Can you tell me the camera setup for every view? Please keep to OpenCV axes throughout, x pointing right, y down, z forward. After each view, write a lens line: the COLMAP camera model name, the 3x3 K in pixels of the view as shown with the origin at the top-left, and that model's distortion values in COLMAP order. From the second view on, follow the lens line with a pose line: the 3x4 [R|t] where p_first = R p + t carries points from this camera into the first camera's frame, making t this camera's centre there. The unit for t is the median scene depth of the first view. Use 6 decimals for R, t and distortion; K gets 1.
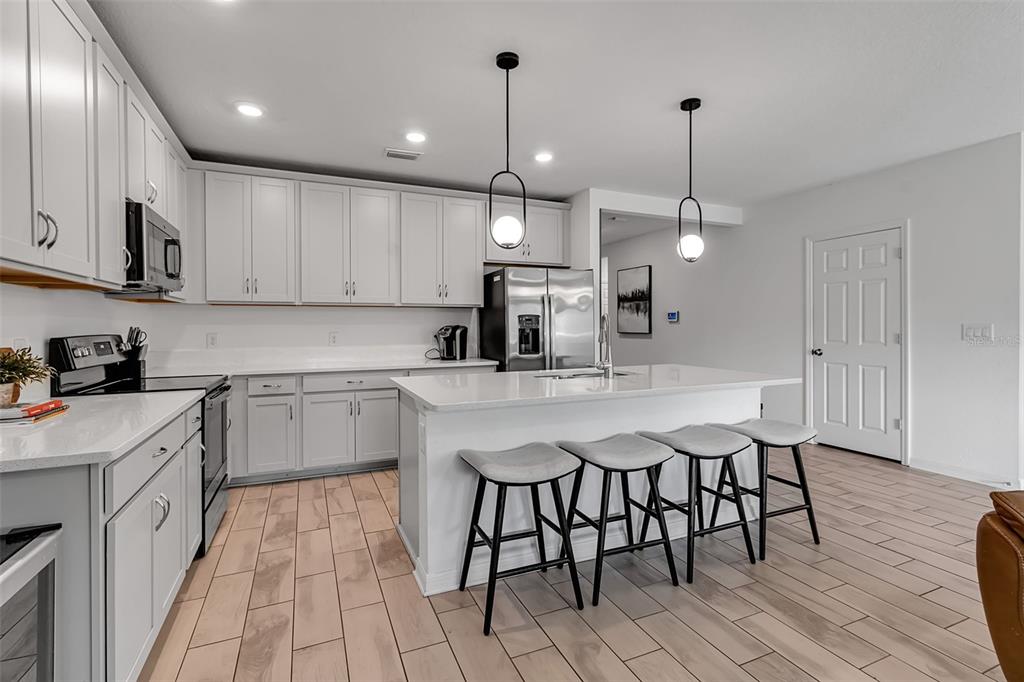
lens RADIAL K [[469.3, 0, 505.0], [0, 469.3, 331.2], [0, 0, 1]] dist [0.001361, -0.000122]
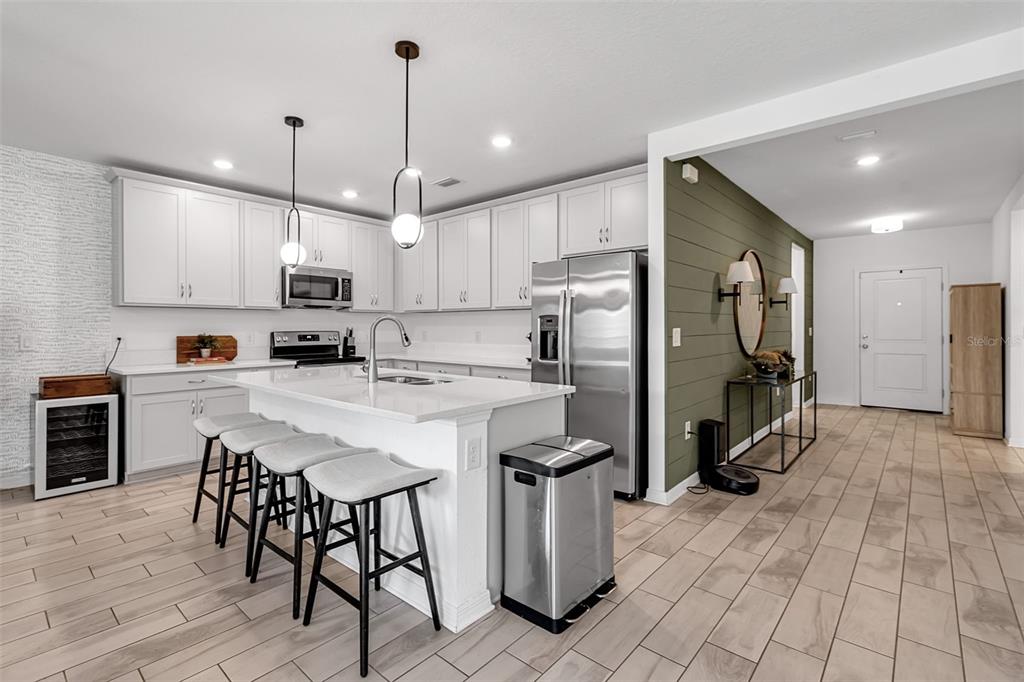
lens RADIAL K [[472.5, 0, 506.0], [0, 472.5, 326.3], [0, 0, 1]] dist [0.003940, 0.000073]
pose [[0.425525, 0.005053, -0.904933, 0.894688], [-0.012859, 0.999917, -0.000463, -0.015167], [0.904855, 0.011833, 0.425555, 0.607138]]
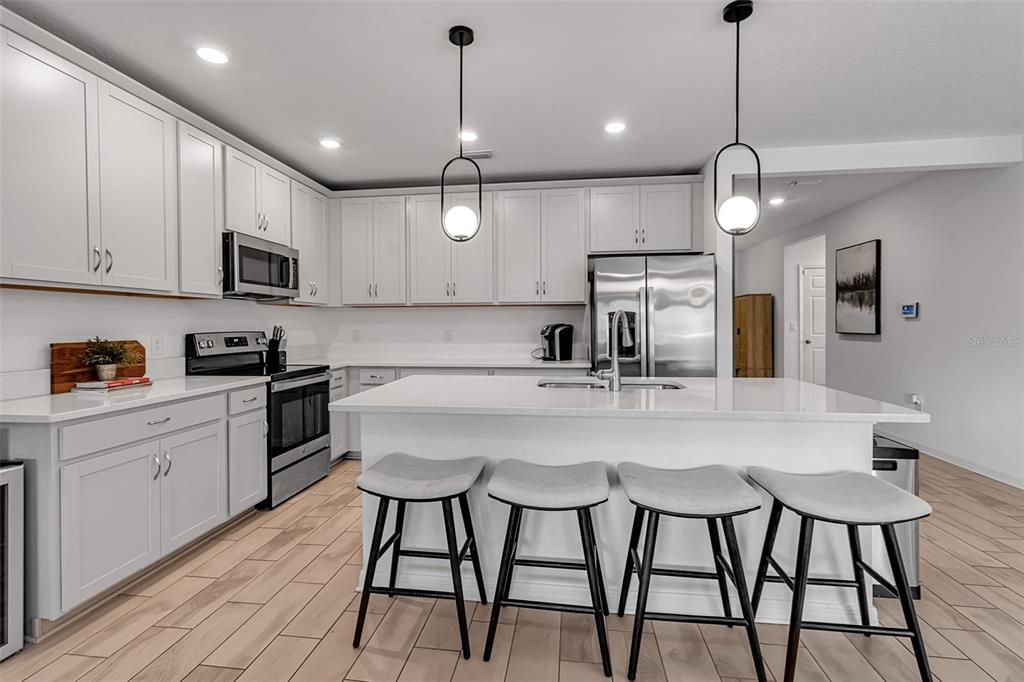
lens RADIAL K [[472.5, 0, 506.0], [0, 472.5, 326.3], [0, 0, 1]] dist [0.003940, 0.000073]
pose [[0.854432, 0.001886, -0.519560, 0.352136], [-0.004620, 0.999981, -0.003969, -0.004009], [0.519543, 0.005792, 0.854425, 0.158312]]
